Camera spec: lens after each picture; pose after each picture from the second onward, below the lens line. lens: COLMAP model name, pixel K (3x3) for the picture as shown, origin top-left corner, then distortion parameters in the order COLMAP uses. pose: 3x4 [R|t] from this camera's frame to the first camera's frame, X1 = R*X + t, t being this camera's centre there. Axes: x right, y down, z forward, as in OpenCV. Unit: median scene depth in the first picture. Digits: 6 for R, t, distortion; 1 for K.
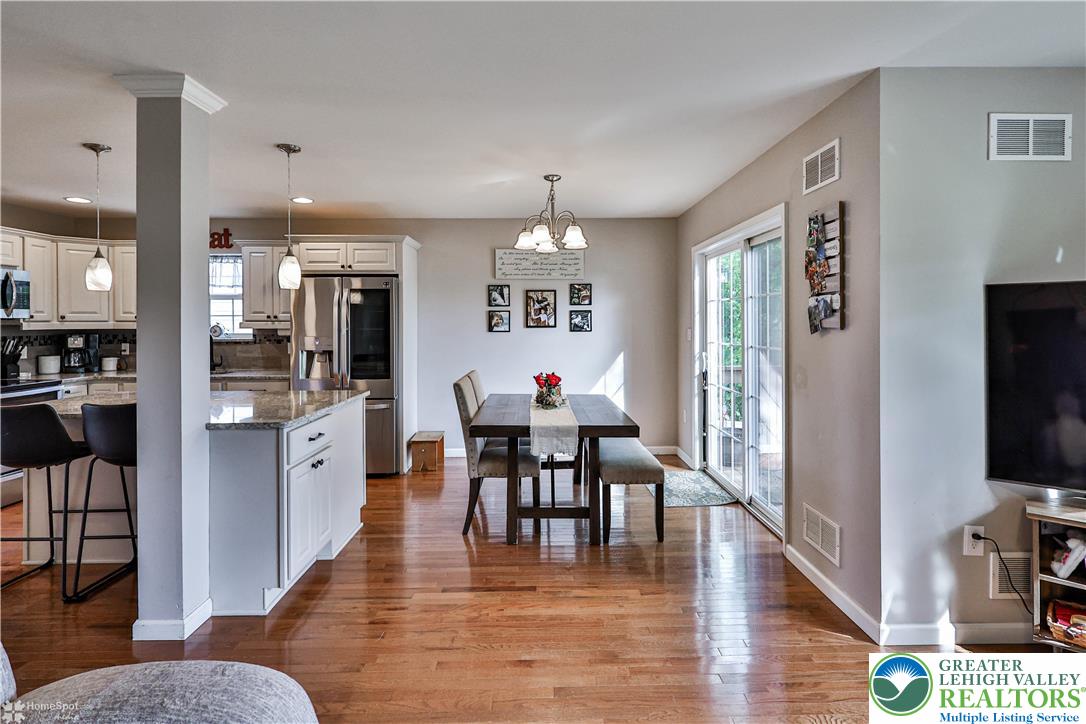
lens RADIAL K [[554.3, 0, 541.9], [0, 554.3, 319.8], [0, 0, 1]] dist [-0.000802, 0.001050]
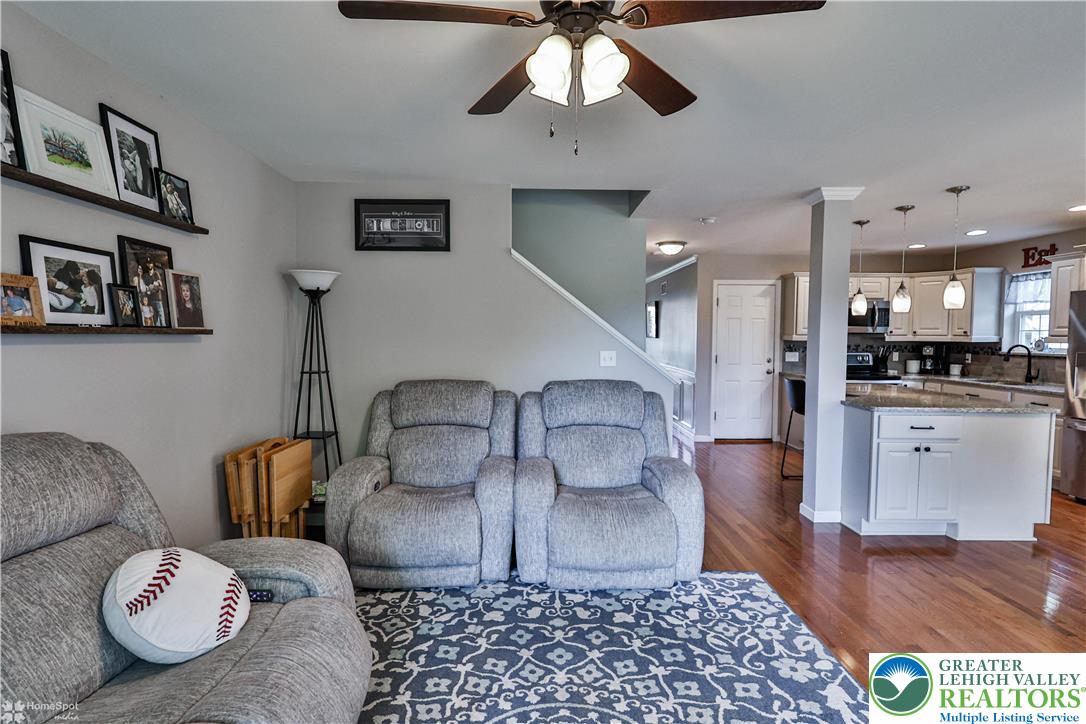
lens RADIAL K [[554.3, 0, 541.1], [0, 554.3, 364.1], [0, 0, 1]] dist [-0.000802, 0.001050]
pose [[-0.001389, 0.059355, -0.998236, 0.508762], [-0.003053, 0.998232, 0.059359, -0.003935], [0.999994, 0.003131, -0.001206, 0.079360]]
